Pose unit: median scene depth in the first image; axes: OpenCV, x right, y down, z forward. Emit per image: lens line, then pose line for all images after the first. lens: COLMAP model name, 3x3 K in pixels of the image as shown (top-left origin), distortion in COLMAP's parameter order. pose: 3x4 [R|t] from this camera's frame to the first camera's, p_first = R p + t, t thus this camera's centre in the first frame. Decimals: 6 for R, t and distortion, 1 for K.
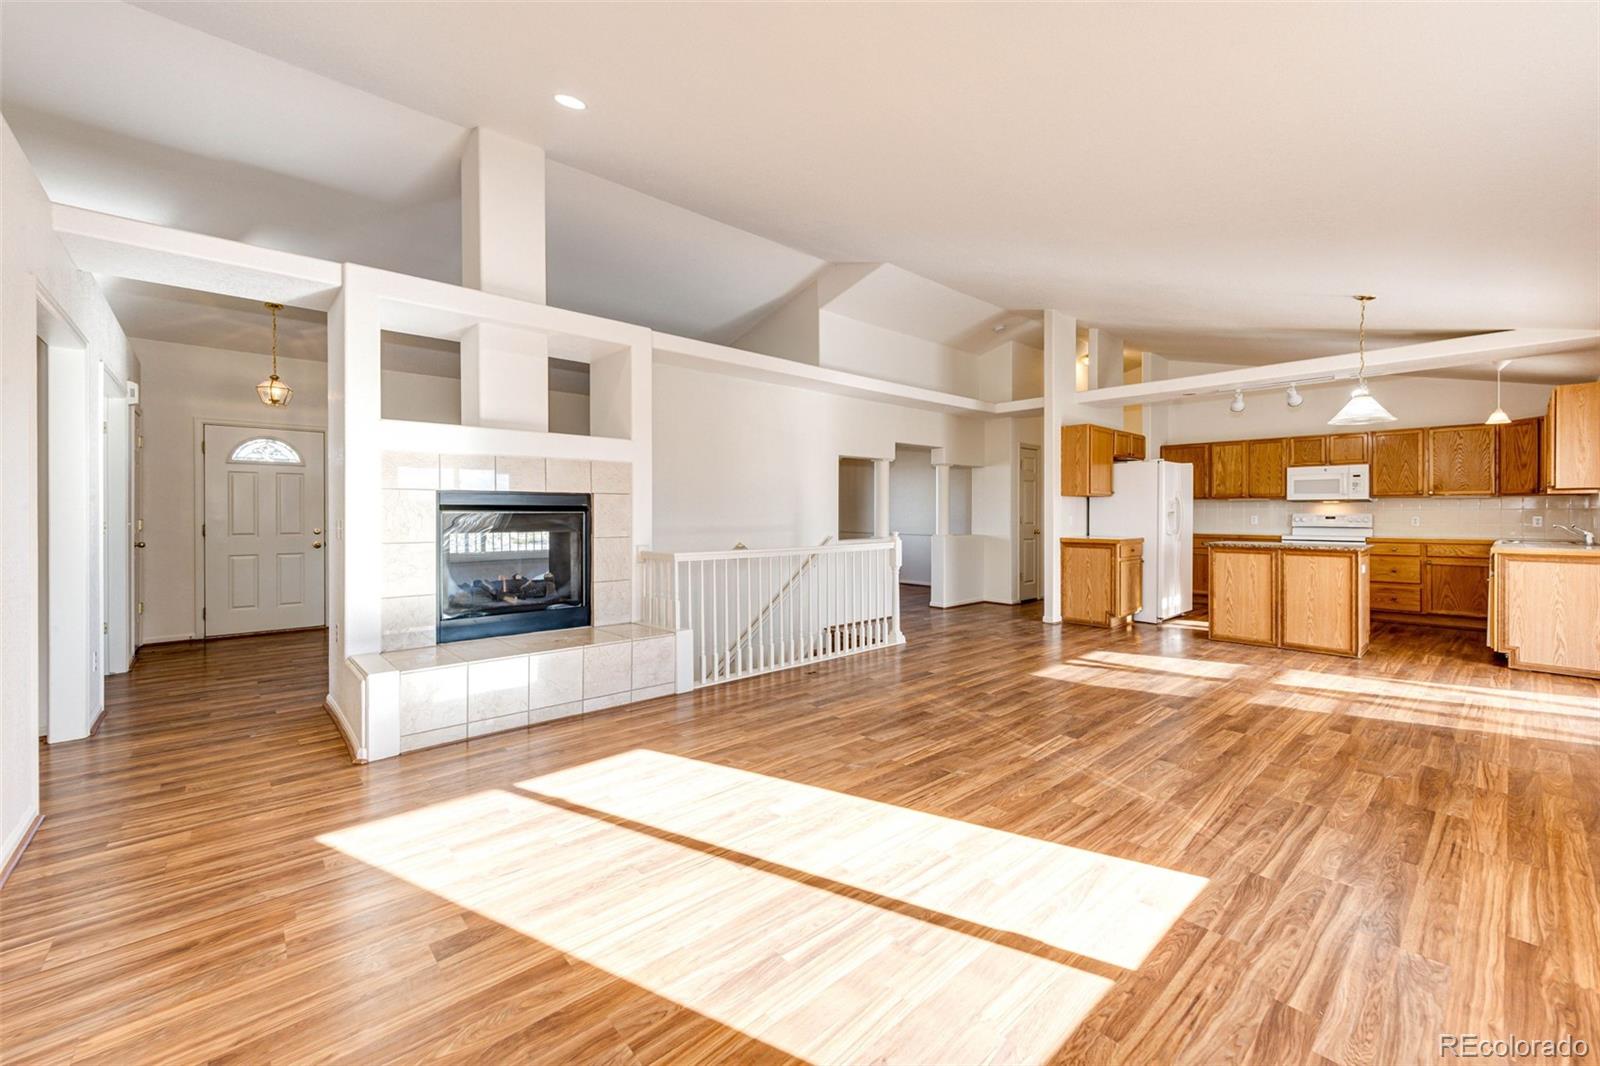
lens RADIAL K [[639.4, 0, 799.3], [0, 639.4, 518.8], [0, 0, 1]] dist [0.006636, 0.000302]
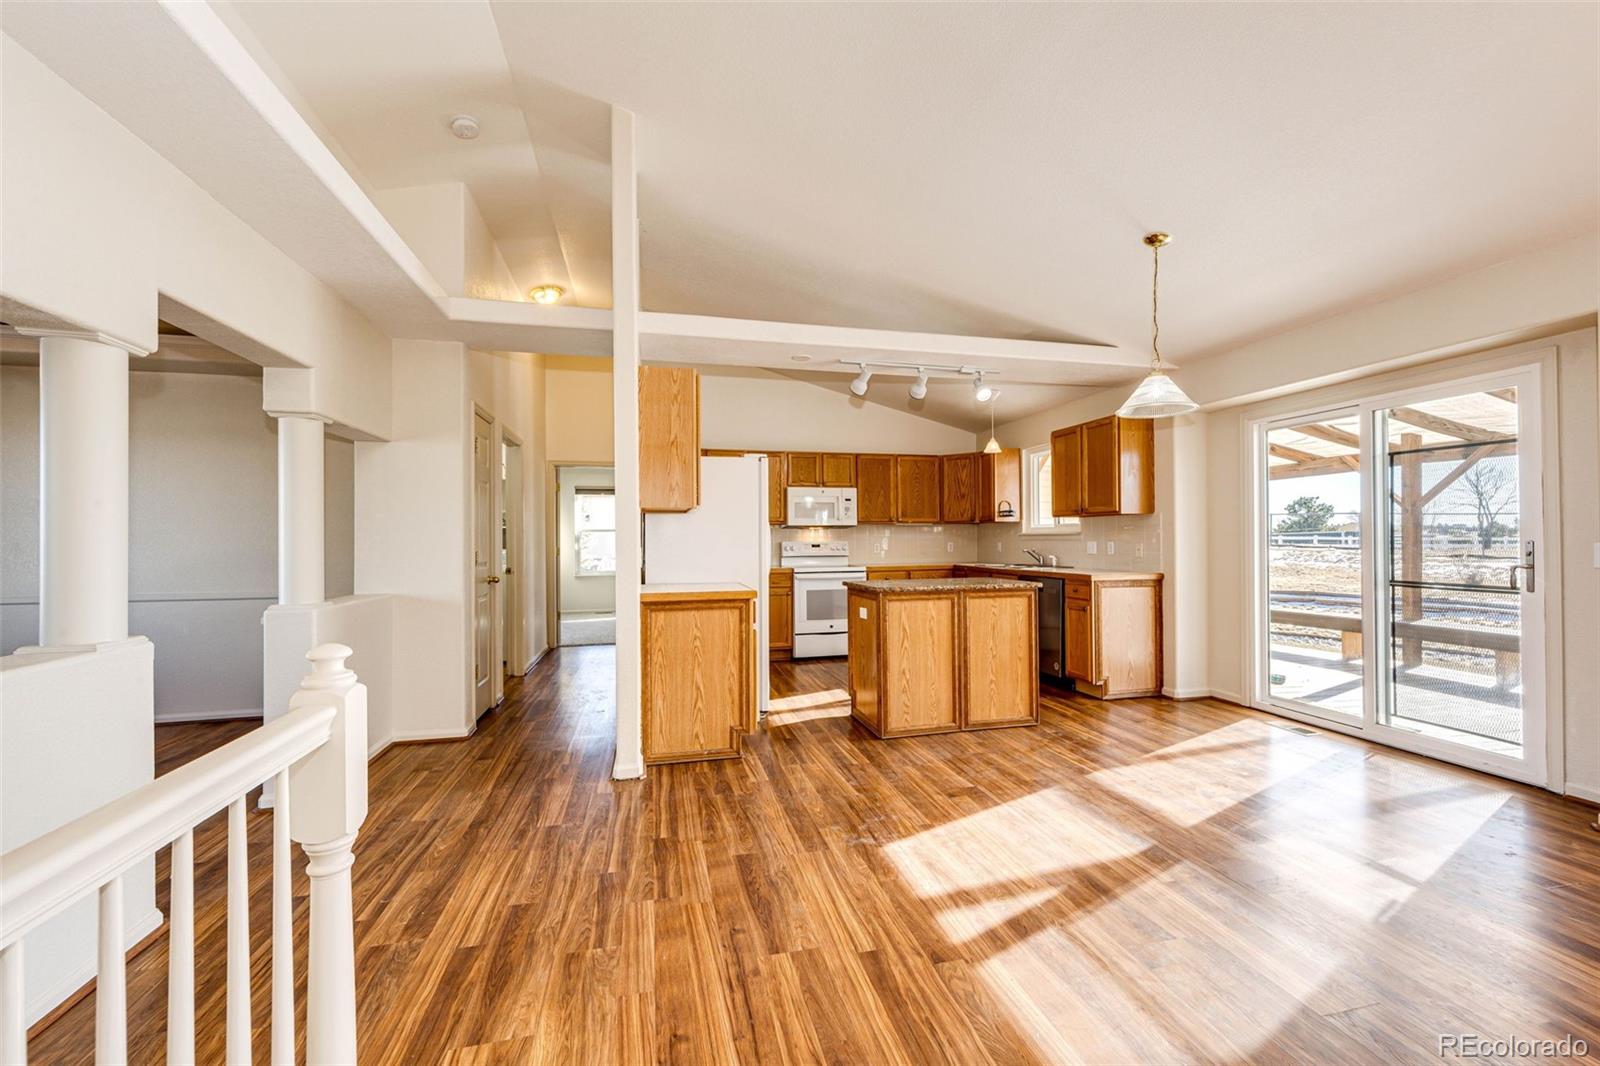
lens RADIAL K [[639.4, 0, 803.9], [0, 639.4, 534.9], [0, 0, 1]] dist [0.006636, 0.000302]
pose [[0.466816, 0.003205, 0.884348, 0.036480], [0.017153, 0.999773, -0.012677, -0.006949], [-0.884188, 0.021087, 0.466655, 0.673237]]
